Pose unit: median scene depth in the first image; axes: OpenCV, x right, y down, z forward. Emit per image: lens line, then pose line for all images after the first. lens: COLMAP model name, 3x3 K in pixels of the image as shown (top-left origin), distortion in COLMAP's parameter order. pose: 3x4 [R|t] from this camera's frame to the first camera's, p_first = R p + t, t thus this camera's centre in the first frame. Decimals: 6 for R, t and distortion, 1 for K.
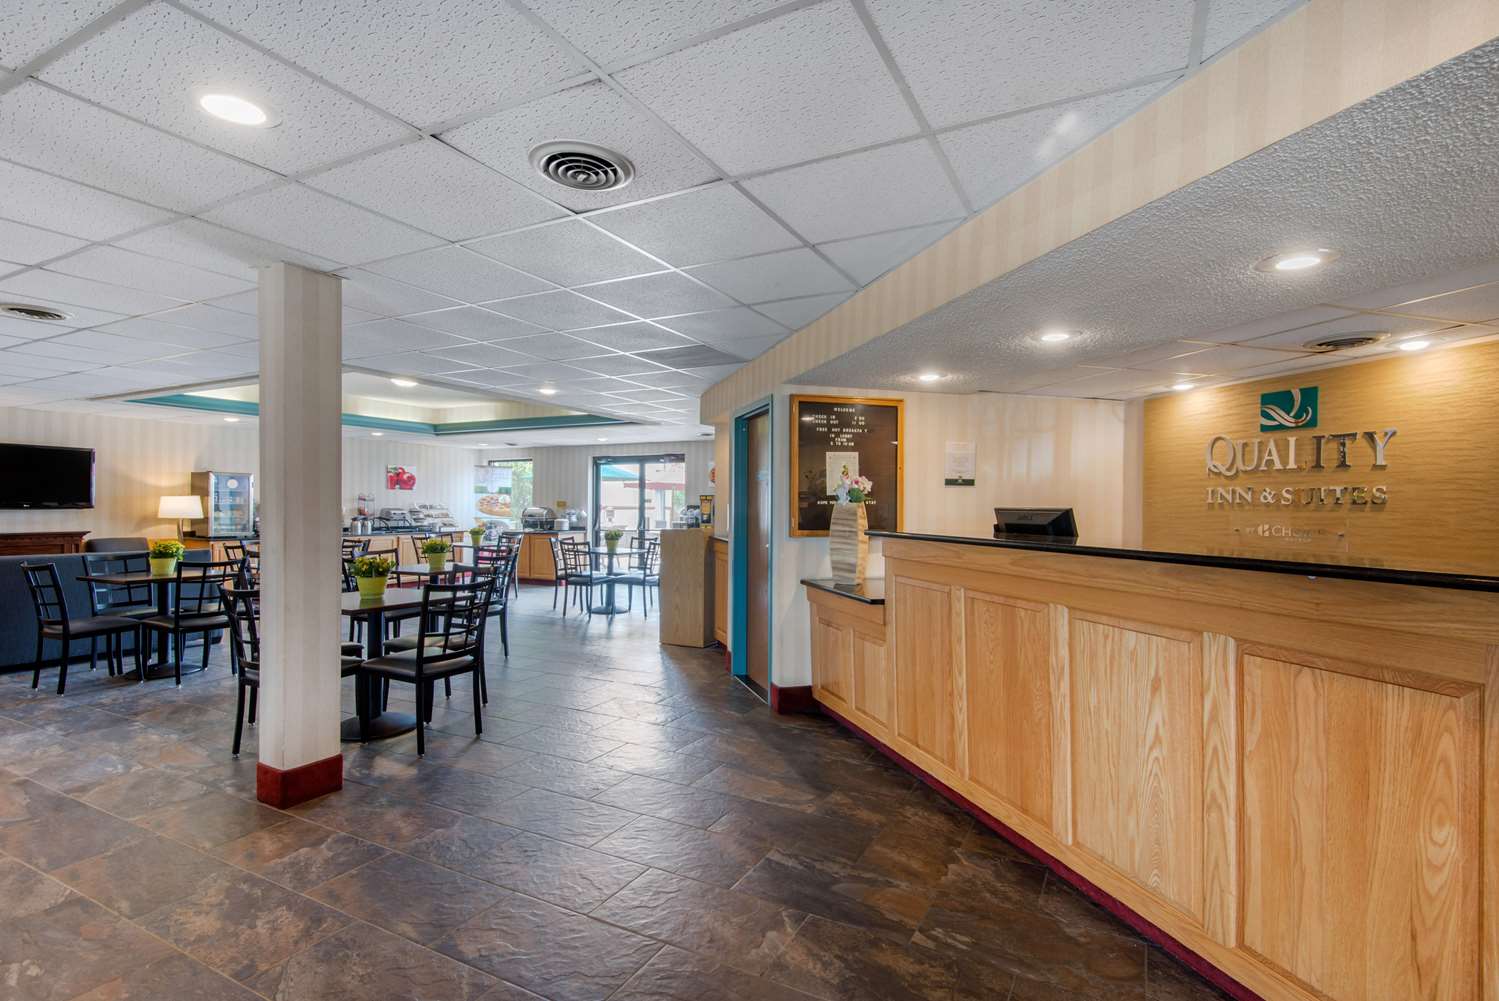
lens RADIAL K [[669.9, 0, 741.5], [0, 669.9, 510.0], [0, 0, 1]] dist [0.017473, -0.013876]
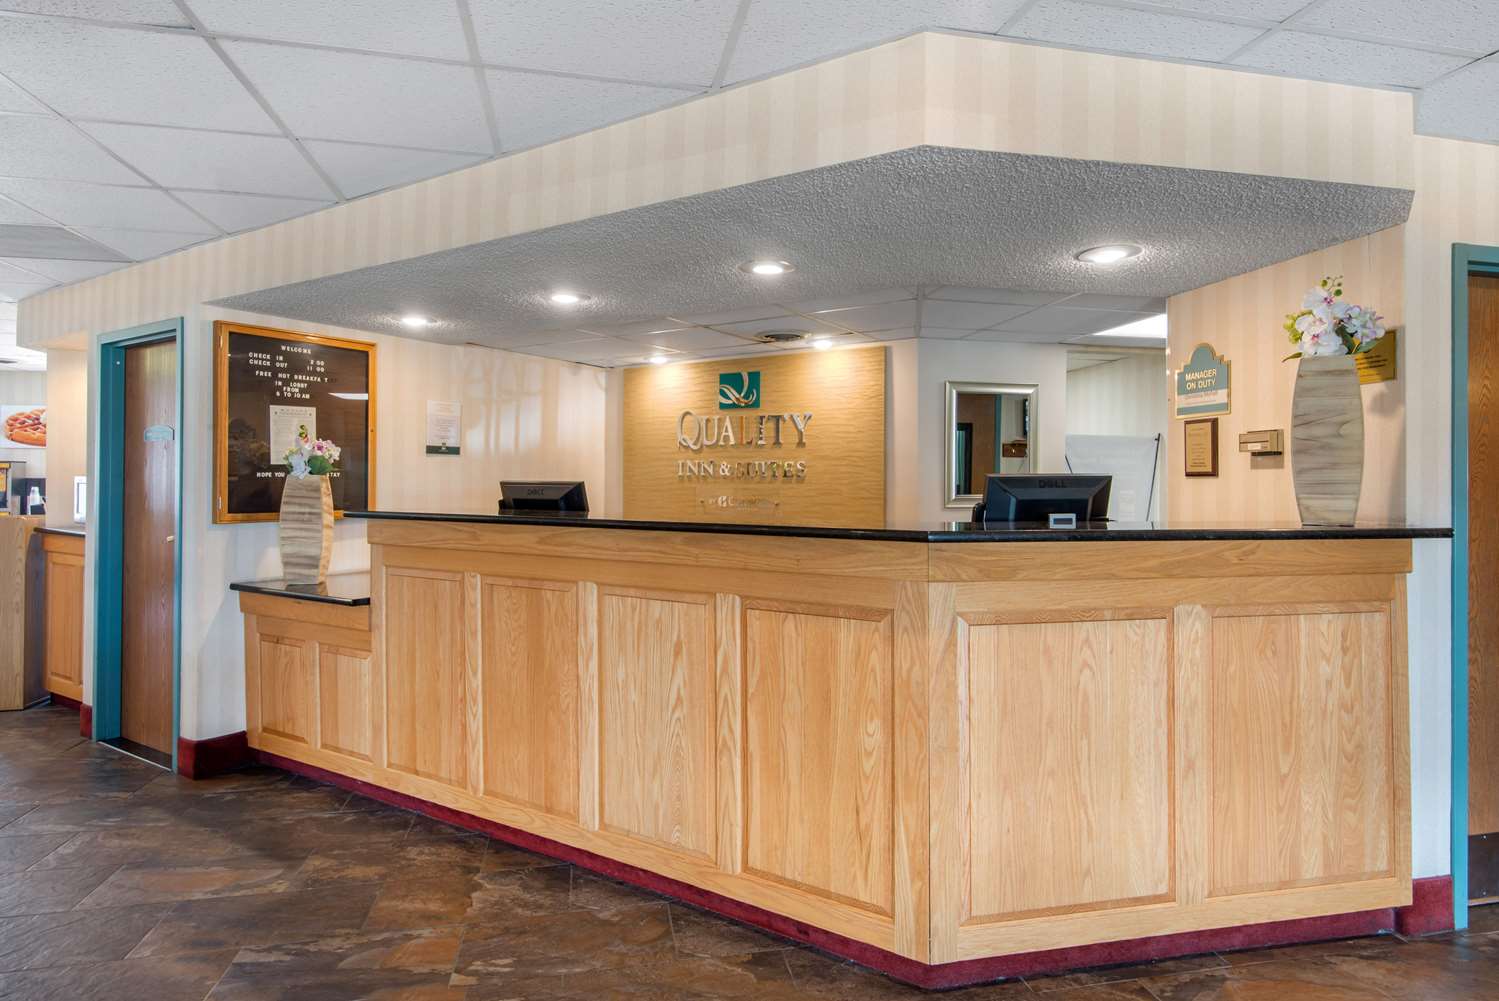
lens RADIAL K [[851.4, 0, 754.5], [0, 851.4, 466.0], [0, 0, 1]] dist [-0.002525, -0.002363]
pose [[0.743830, 0.009357, 0.668303, -0.138542], [0.004085, 0.999820, -0.018545, -0.001300], [-0.668356, 0.016524, 0.743658, -0.057099]]
